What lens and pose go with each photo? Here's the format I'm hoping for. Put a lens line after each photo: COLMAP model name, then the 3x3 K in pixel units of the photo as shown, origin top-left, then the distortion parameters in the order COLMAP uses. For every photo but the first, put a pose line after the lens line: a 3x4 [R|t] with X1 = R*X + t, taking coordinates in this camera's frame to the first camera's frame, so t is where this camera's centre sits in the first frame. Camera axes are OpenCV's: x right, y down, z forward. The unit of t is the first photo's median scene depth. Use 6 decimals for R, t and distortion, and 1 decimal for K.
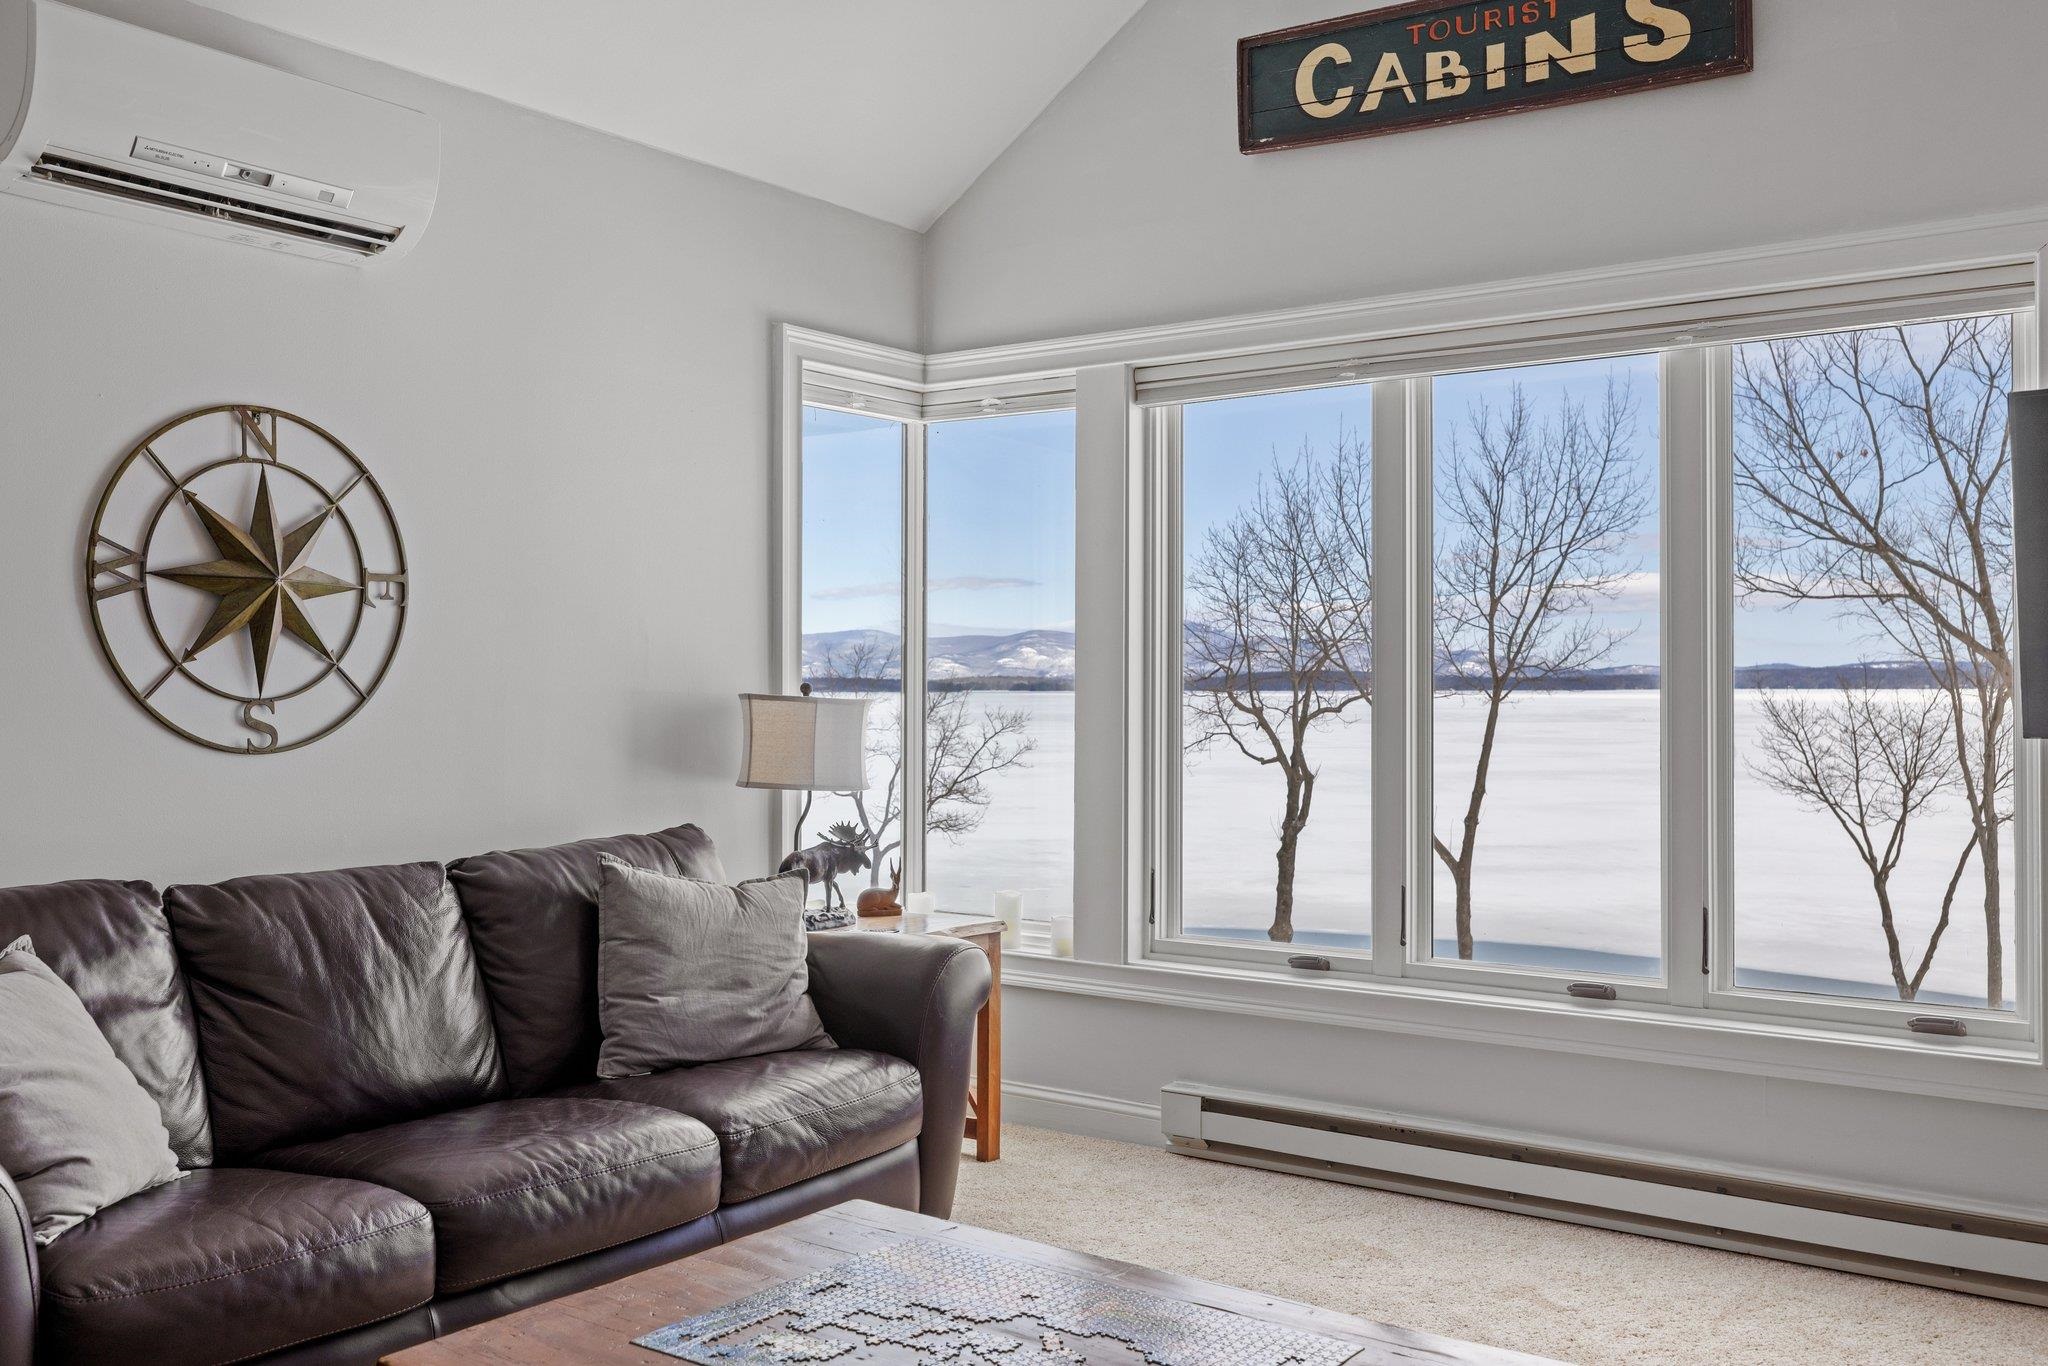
lens RADIAL K [[1833.9, 0, 1018.1], [0, 1833.9, 672.4], [0, 0, 1]] dist [0.001987, 0.011418]
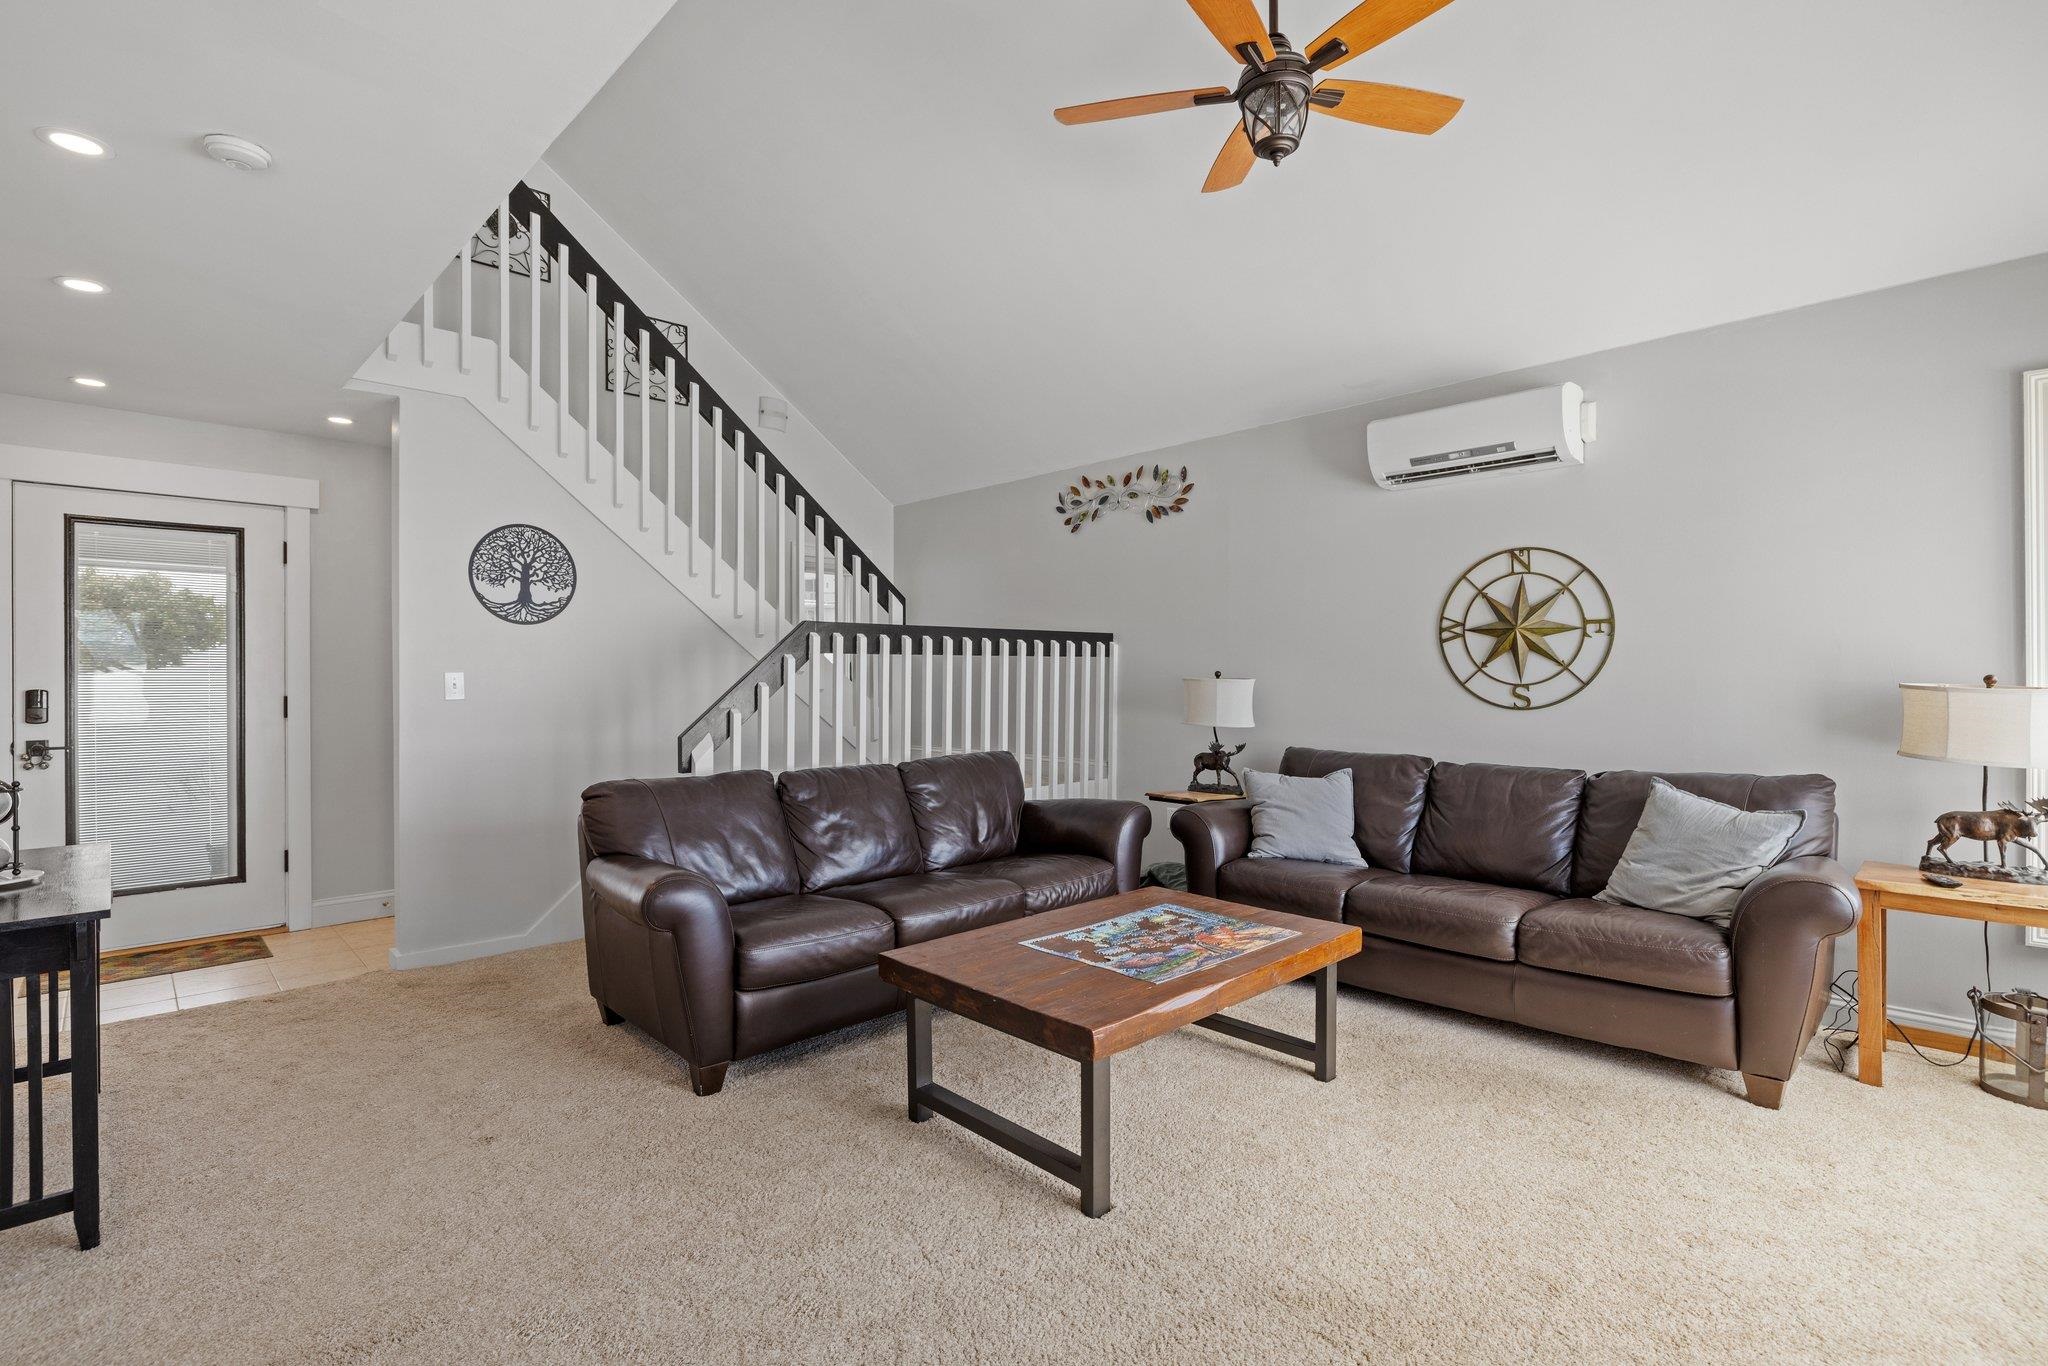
lens RADIAL K [[952.9, 0, 1019.5], [0, 952.9, 683.1], [0, 0, 1]] dist [-0.002160, 0.000963]
pose [[-0.172498, 0.011151, -0.984947, 0.712583], [0.012790, 0.999877, 0.009080, -0.004026], [0.984927, -0.011031, -0.172619, 0.556140]]
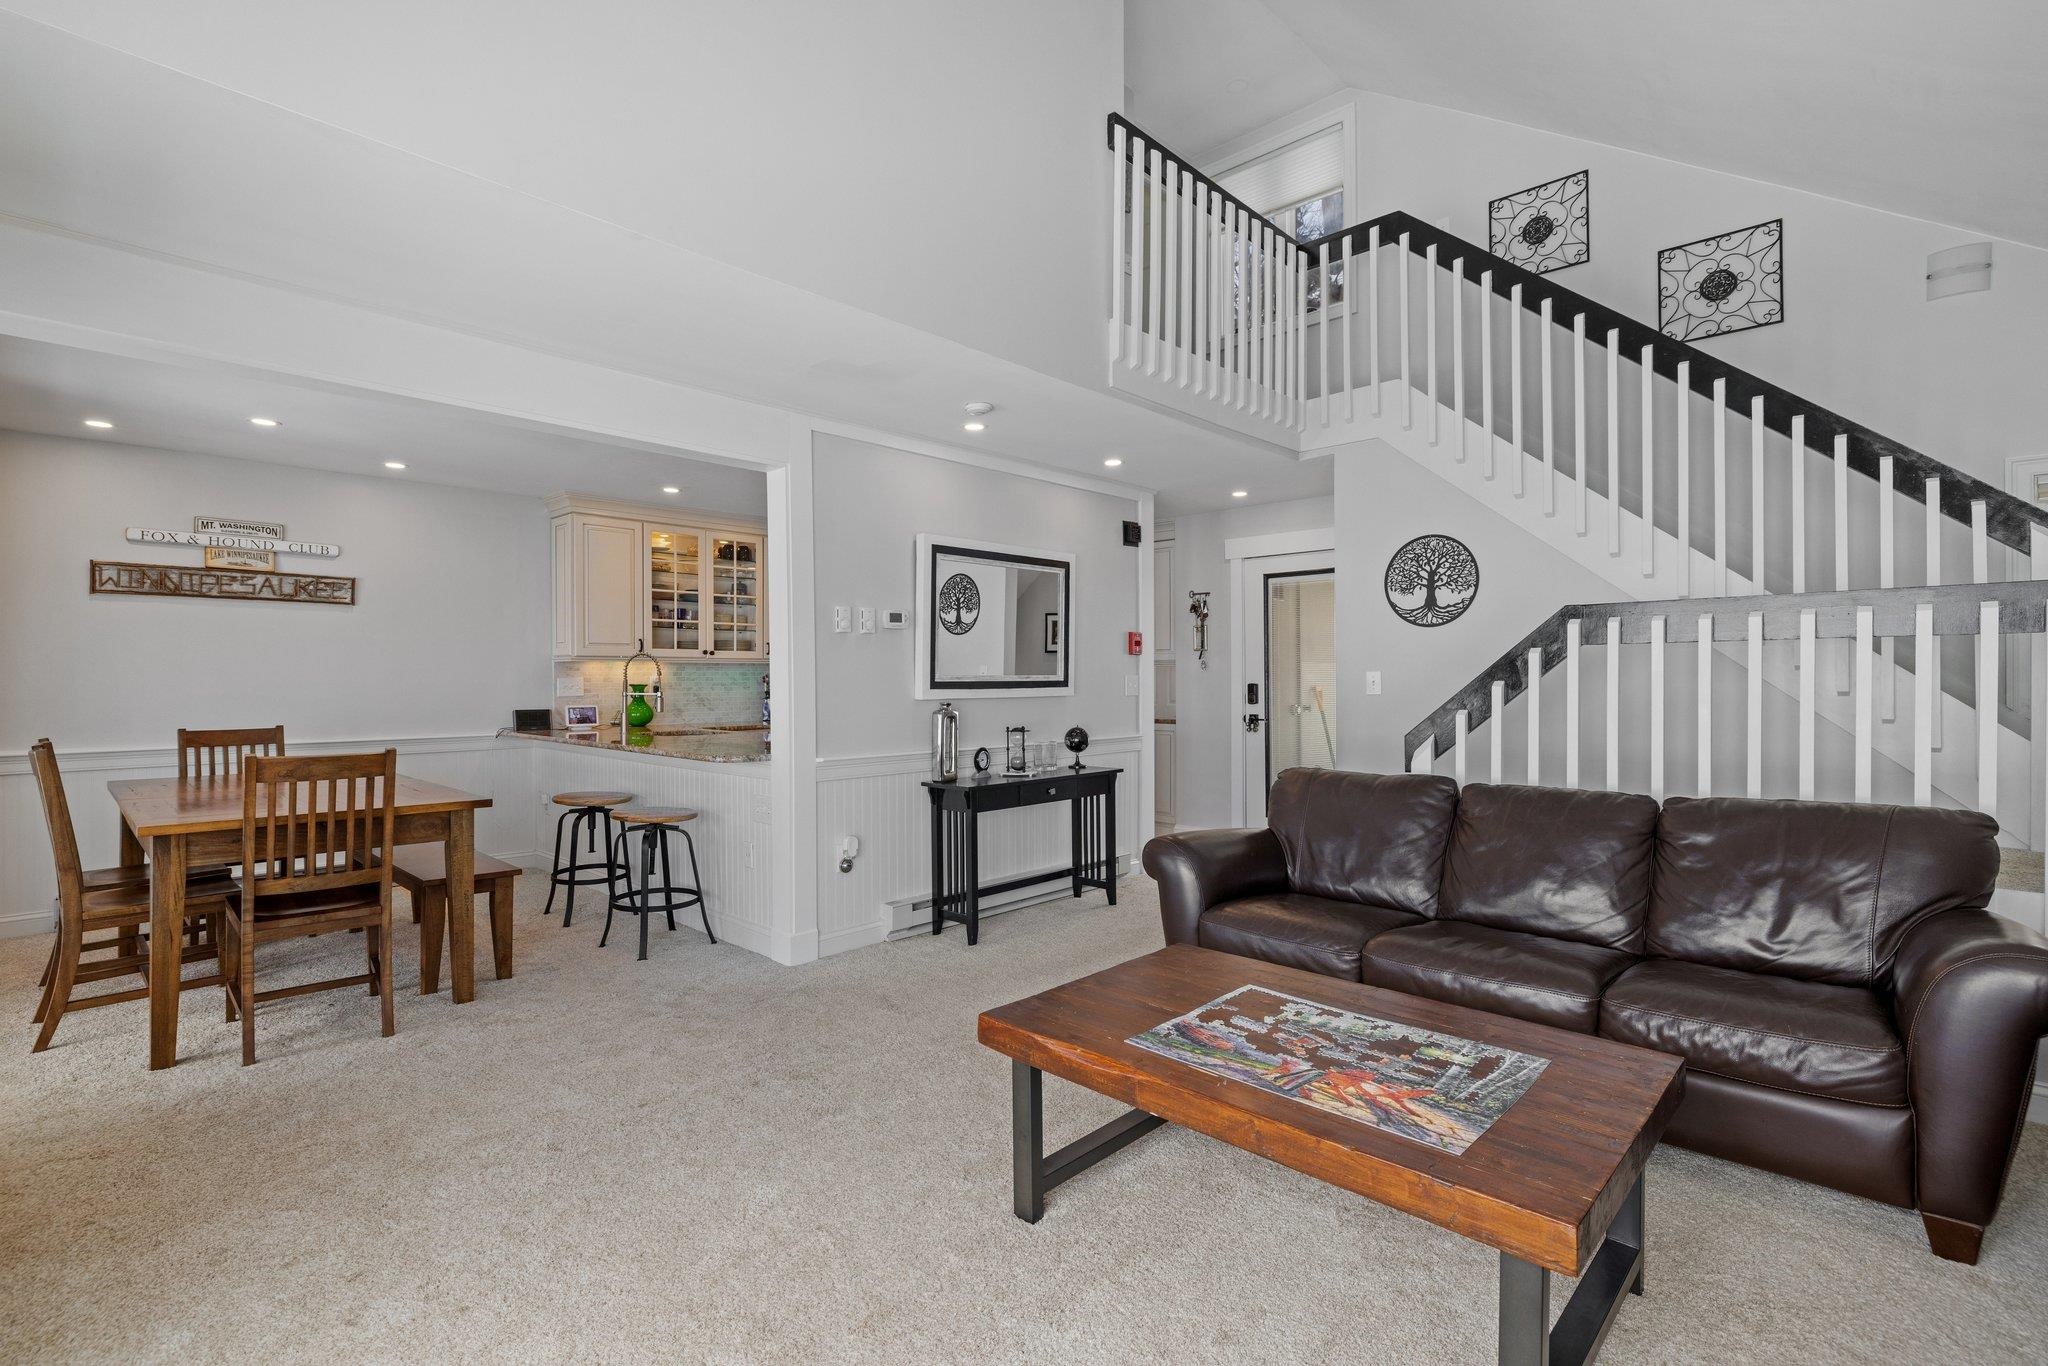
lens RADIAL K [[952.9, 0, 1017.3], [0, 952.9, 682.4], [0, 0, 1]] dist [-0.002160, 0.000963]
pose [[-0.990858, 0.000373, 0.134910, 0.088499], [-0.000371, 0.999985, -0.005487, 0.006756], [-0.134910, -0.005487, -0.990843, 1.046514]]
